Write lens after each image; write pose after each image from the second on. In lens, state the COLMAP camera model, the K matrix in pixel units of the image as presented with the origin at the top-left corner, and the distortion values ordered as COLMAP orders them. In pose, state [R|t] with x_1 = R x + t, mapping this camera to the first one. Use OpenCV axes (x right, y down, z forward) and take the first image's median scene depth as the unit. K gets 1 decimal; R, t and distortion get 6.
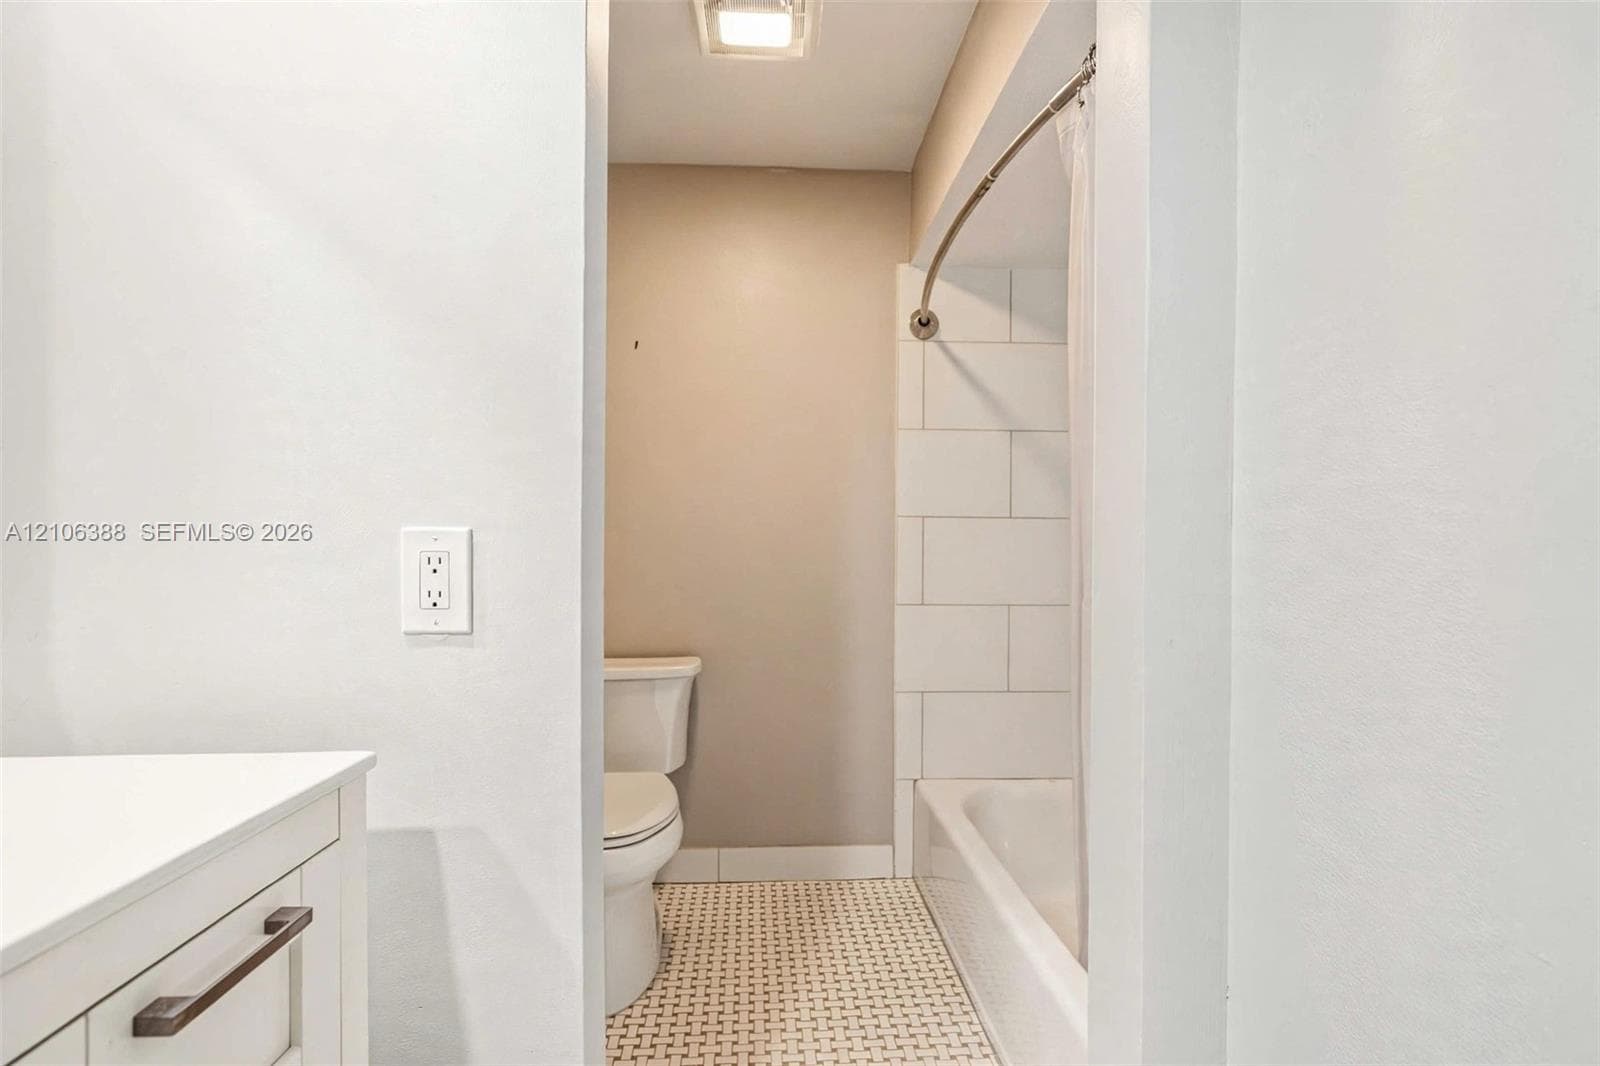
lens RADIAL K [[731.4, 0, 803.4], [0, 731.4, 548.7], [0, 0, 1]] dist [0.000887, 0.001652]
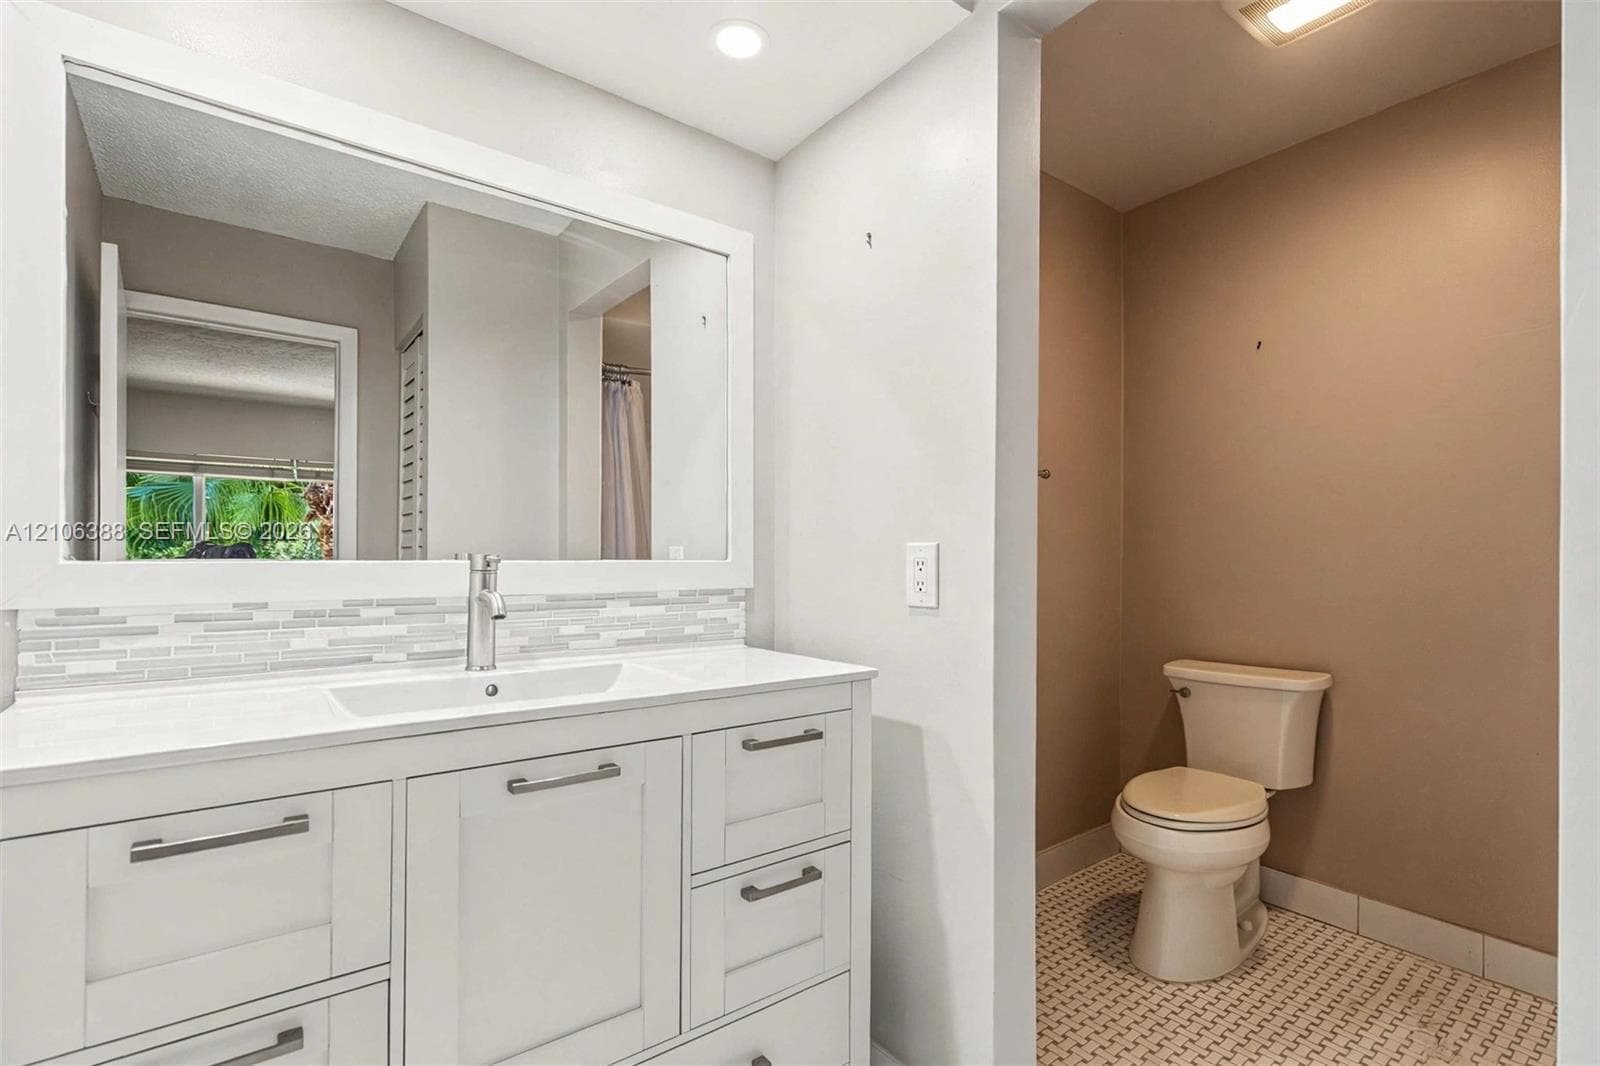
lens RADIAL K [[731.4, 0, 795.1], [0, 731.4, 546.9], [0, 0, 1]] dist [0.000887, 0.001652]
pose [[0.547139, -0.011315, -0.836966, 0.712928], [0.002727, 0.999927, -0.011735, -0.001103], [0.837038, 0.004139, 0.547130, -0.132199]]
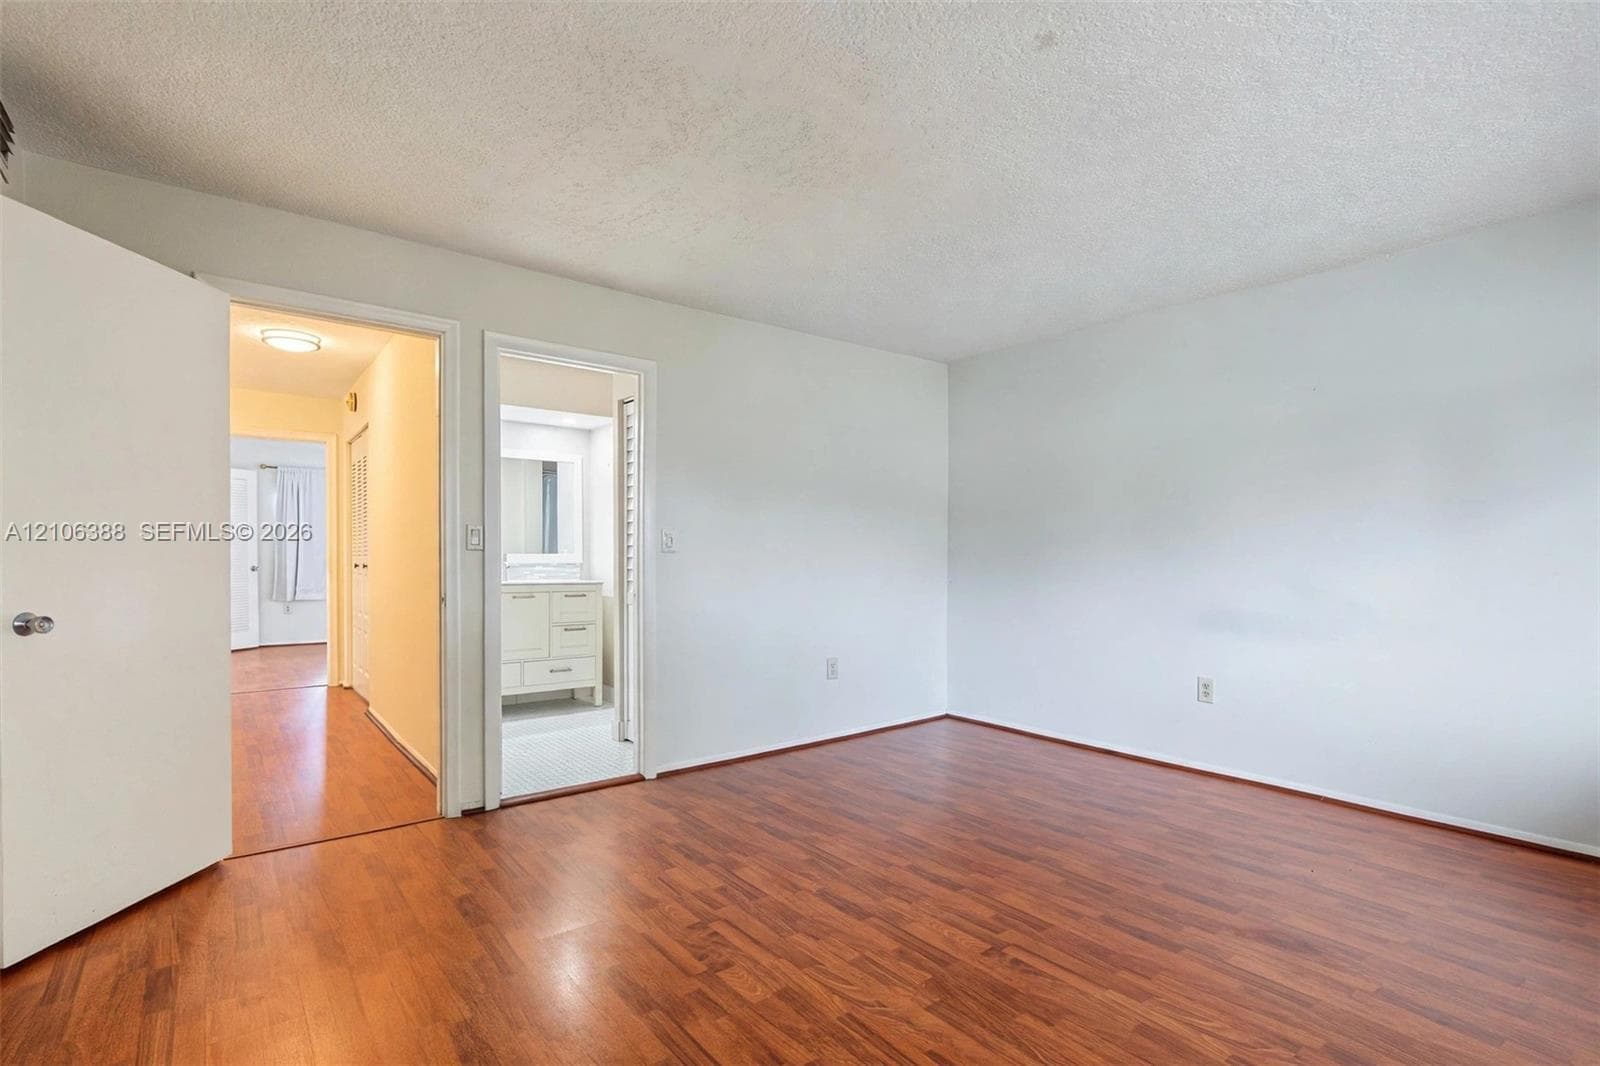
lens RADIAL K [[731.4, 0, 795.4], [0, 731.4, 547.6], [0, 0, 1]] dist [0.000887, 0.001652]
pose [[0.576610, -0.007007, -0.816989, 5.530253], [0.004248, 0.999975, -0.005578, -0.003540], [0.817008, -0.000254, 0.576626, -1.384558]]
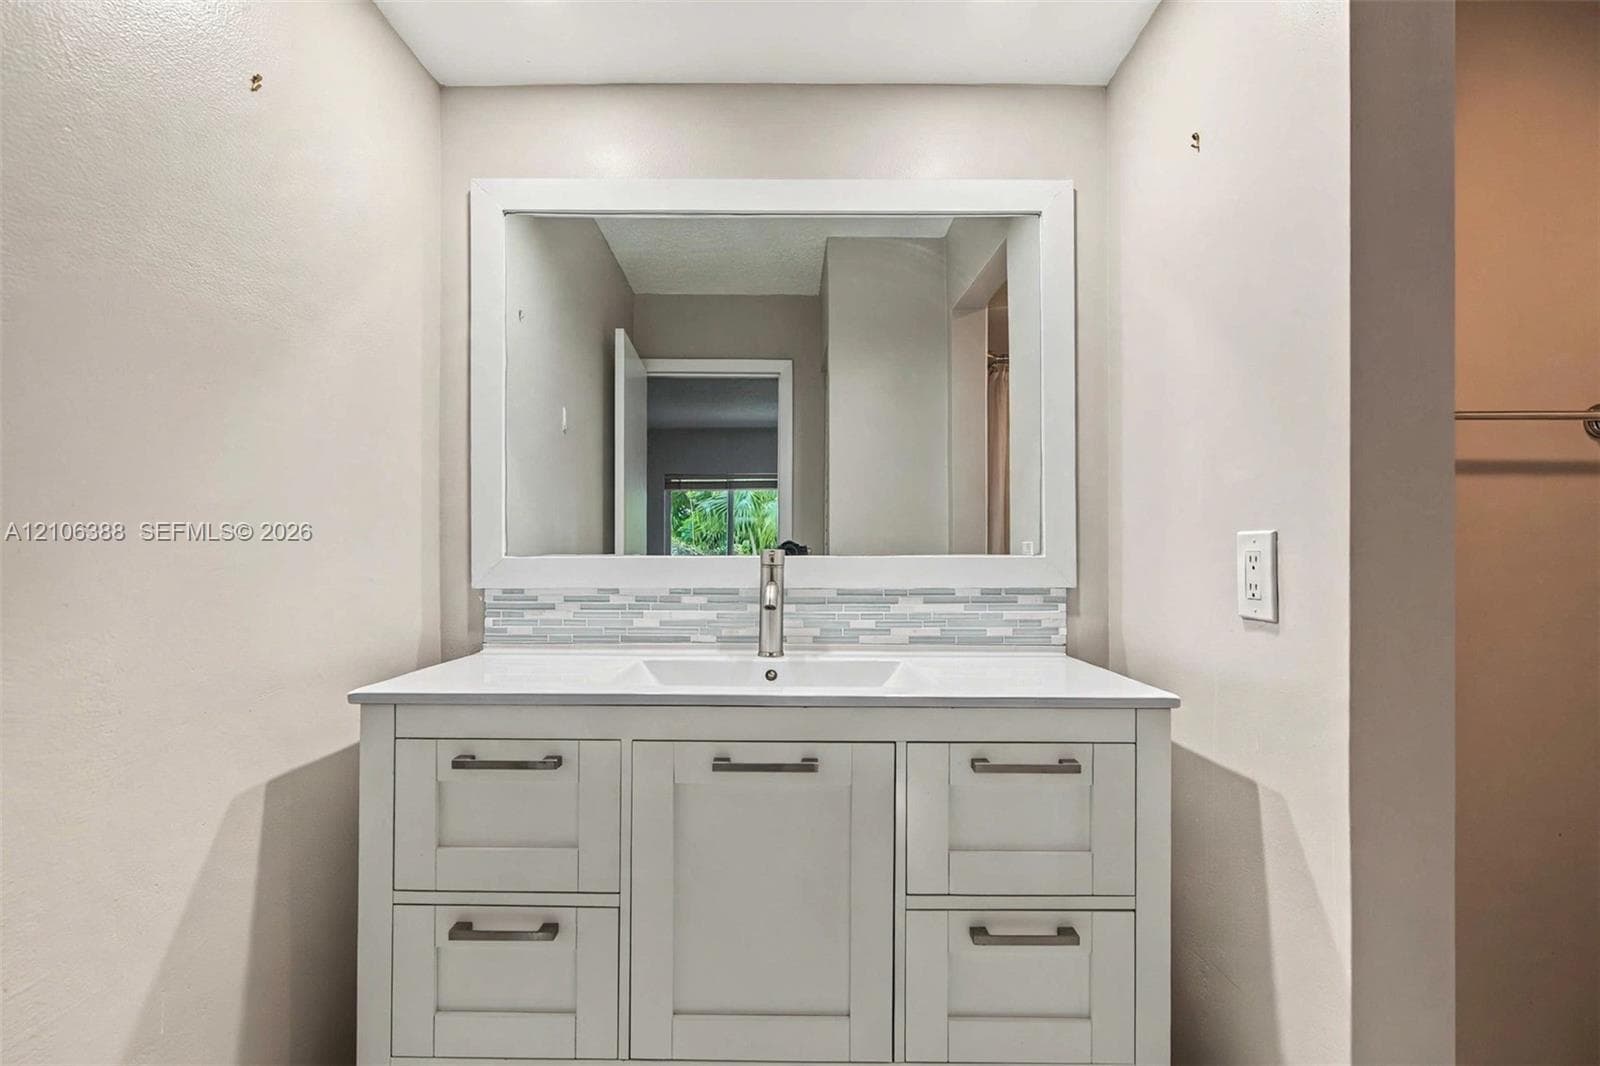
lens RADIAL K [[731.4, 0, 797.8], [0, 731.4, 538.7], [0, 0, 1]] dist [0.000887, 0.001652]
pose [[-0.066979, -0.019342, -0.997567, 0.746502], [0.006465, 0.999783, -0.019819, 0.001772], [0.997733, -0.007777, -0.066839, 0.332201]]
